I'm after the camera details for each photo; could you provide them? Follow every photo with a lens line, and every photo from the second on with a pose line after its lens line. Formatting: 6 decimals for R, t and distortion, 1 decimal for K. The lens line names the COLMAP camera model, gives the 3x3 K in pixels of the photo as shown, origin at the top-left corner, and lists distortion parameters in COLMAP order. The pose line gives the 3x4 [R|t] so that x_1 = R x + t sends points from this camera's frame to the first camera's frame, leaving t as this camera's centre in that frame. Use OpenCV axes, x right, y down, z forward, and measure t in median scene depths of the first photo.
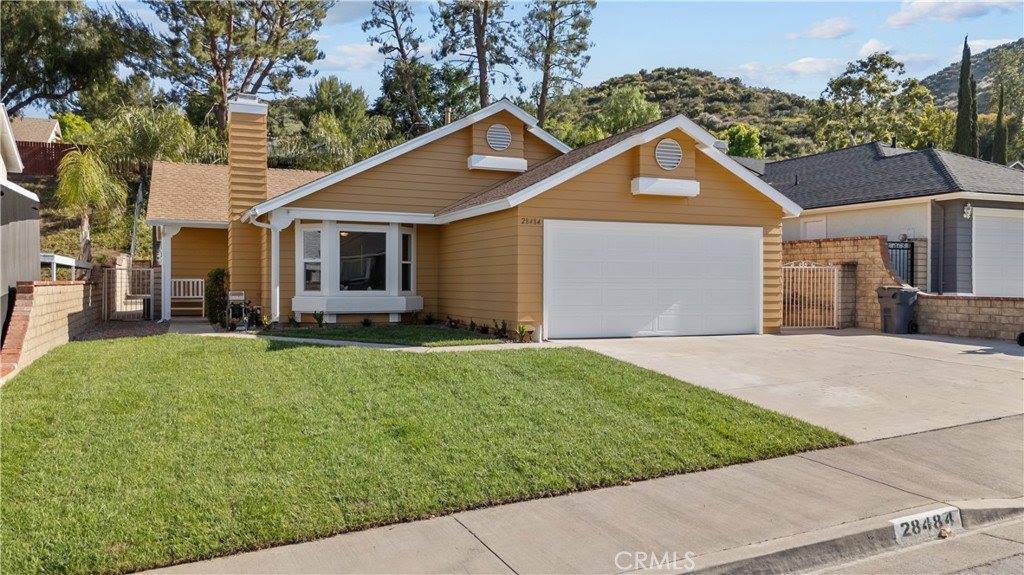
lens RADIAL K [[682.5, 0, 512.0], [0, 682.5, 287.5], [0, 0, 1]] dist [0.056637, -0.042310]
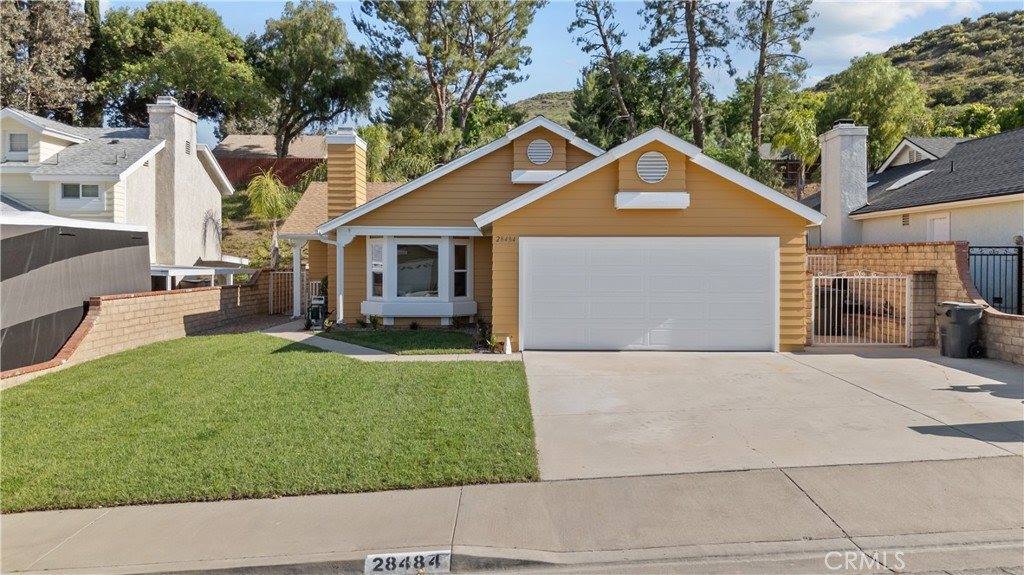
lens RADIAL K [[672.5, 0, 512.0], [0, 672.5, 287.5], [0, 0, 1]] dist [0.029762, 0.000734]
pose [[0.940124, 0.009150, -0.340711, 0.294805], [-0.002894, 0.999818, 0.018863, -0.031171], [0.340821, -0.016747, 0.939979, 0.013908]]
